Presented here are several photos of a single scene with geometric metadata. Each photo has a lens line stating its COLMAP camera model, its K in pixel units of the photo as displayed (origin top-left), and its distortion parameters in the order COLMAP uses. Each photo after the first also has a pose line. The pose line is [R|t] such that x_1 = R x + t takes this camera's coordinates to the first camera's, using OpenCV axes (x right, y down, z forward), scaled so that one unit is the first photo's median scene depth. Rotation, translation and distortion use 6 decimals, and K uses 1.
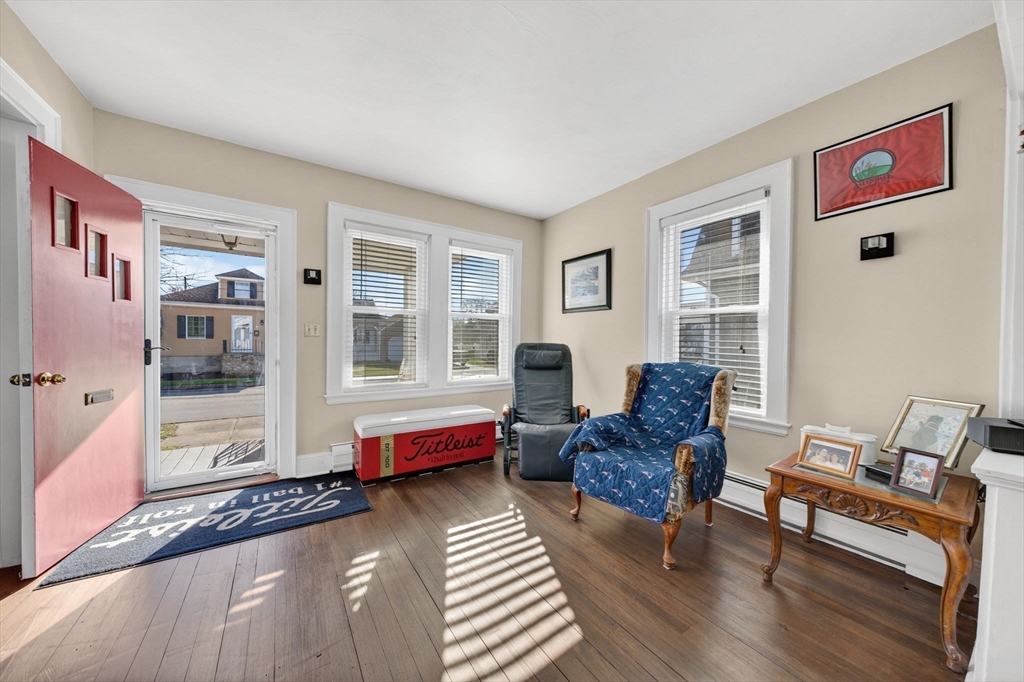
lens RADIAL K [[352.1, 0, 511.3], [0, 352.1, 345.9], [0, 0, 1]] dist [-0.000062, -0.000108]
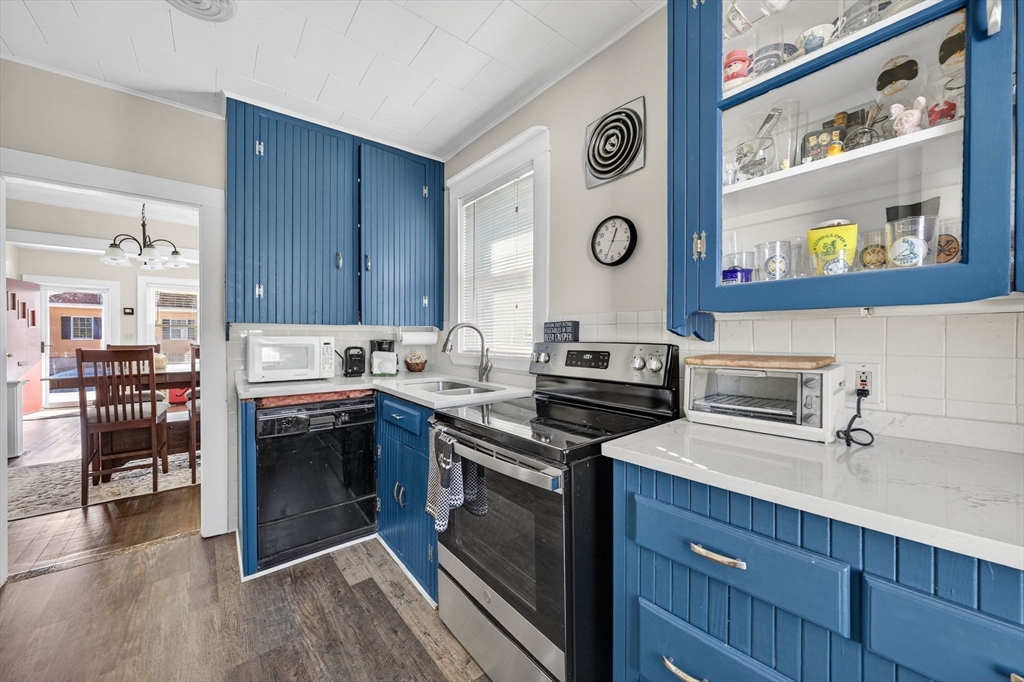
lens RADIAL K [[320.9, 0, 447.7], [0, 320.9, 337.6], [0, 0, 1]] dist [-0.000770, -0.000070]
pose [[0.992811, -0.013729, 0.118905, 1.178125], [0.015229, 0.999815, -0.011713, 0.015874], [-0.118722, 0.013439, 0.992837, -1.218969]]
